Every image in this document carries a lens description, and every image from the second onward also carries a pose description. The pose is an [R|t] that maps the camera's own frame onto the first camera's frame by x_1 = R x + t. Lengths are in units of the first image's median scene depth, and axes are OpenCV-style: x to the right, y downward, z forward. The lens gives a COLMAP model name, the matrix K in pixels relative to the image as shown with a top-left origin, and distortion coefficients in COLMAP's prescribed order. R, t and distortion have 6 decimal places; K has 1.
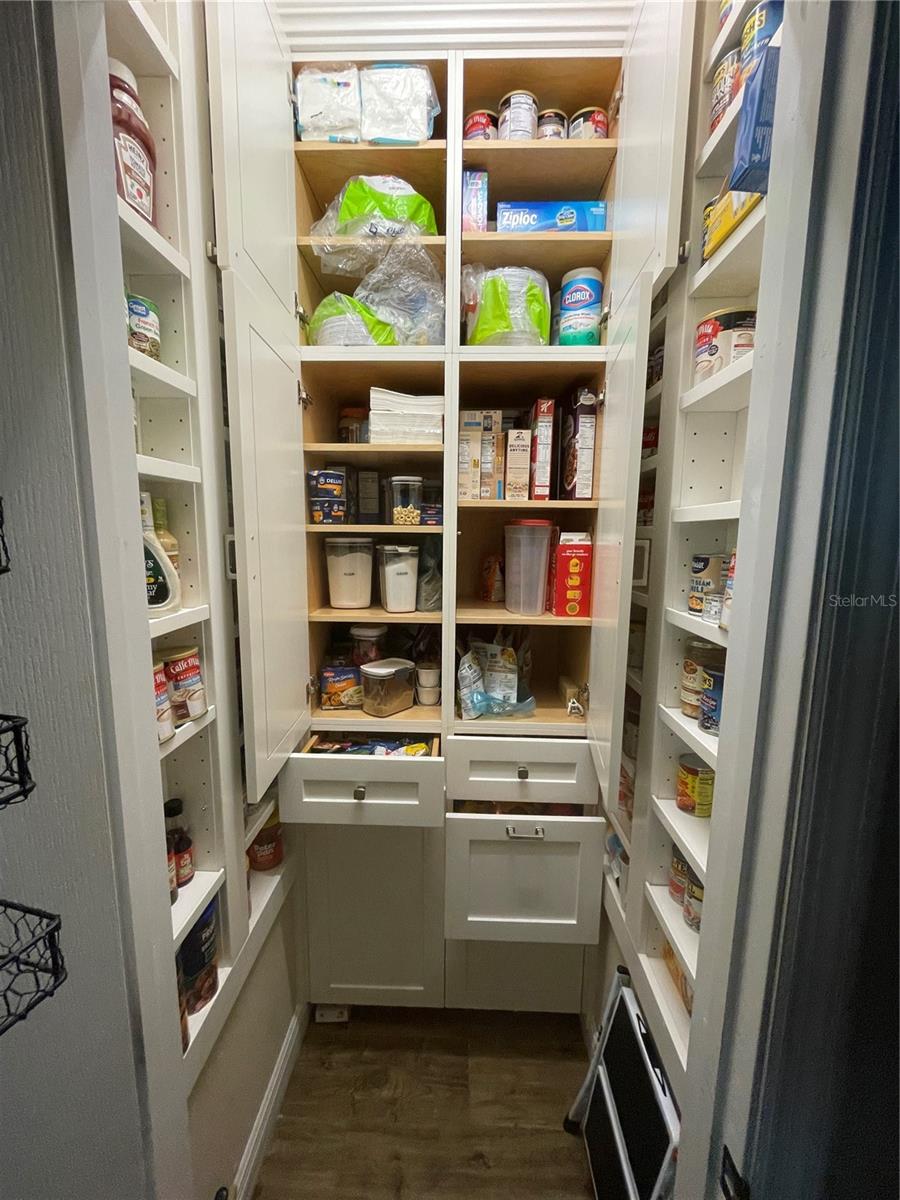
lens RADIAL K [[486.8, 0, 450.1], [0, 486.8, 593.8], [0, 0, 1]] dist [-0.017237, -0.000151]
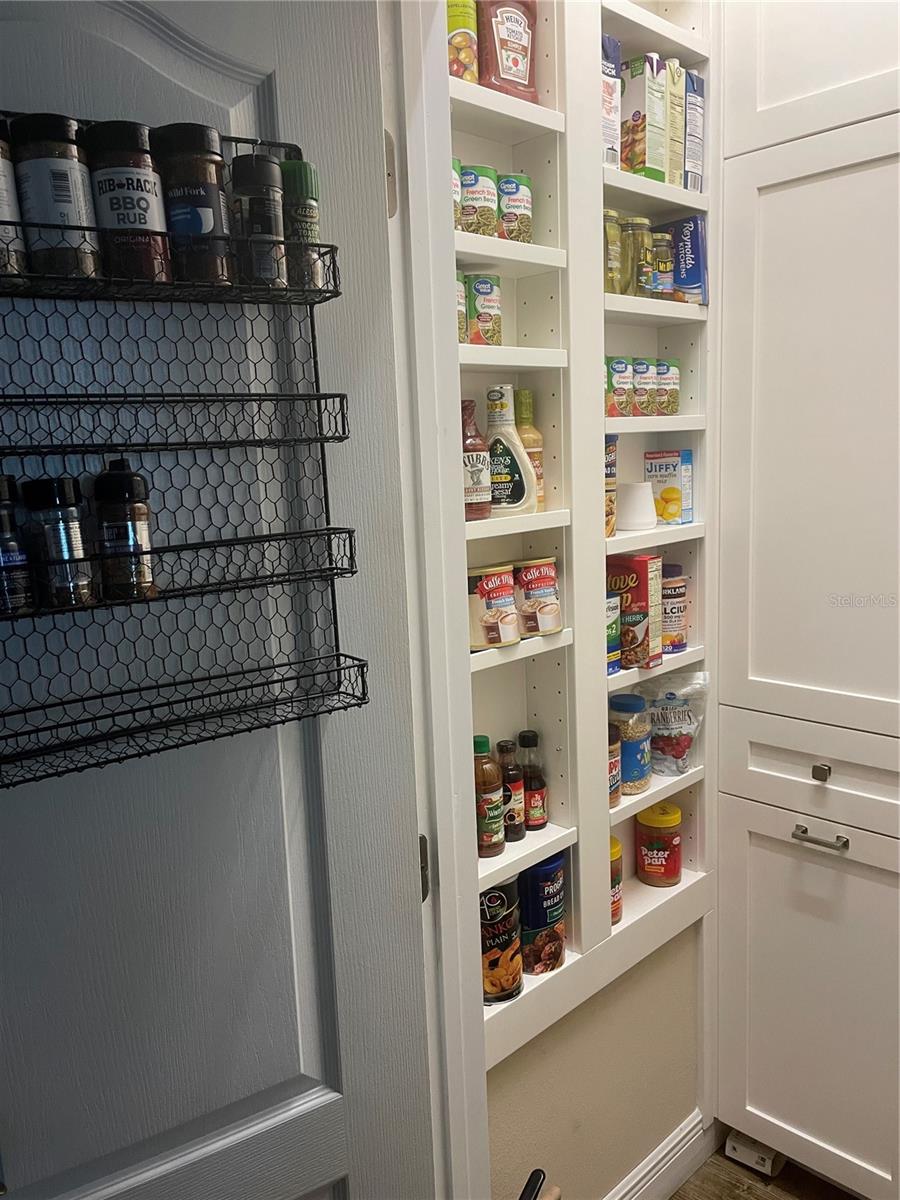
lens RADIAL K [[914.4, 0, 450.0], [0, 914.4, 600.0], [0, 0, 1]] dist [0.002271, -0.121788]
pose [[0.715475, 0.073459, -0.694766, 0.531040], [-0.043963, 0.997220, 0.060165, 0.101516], [0.697254, -0.012502, 0.716715, -0.343558]]
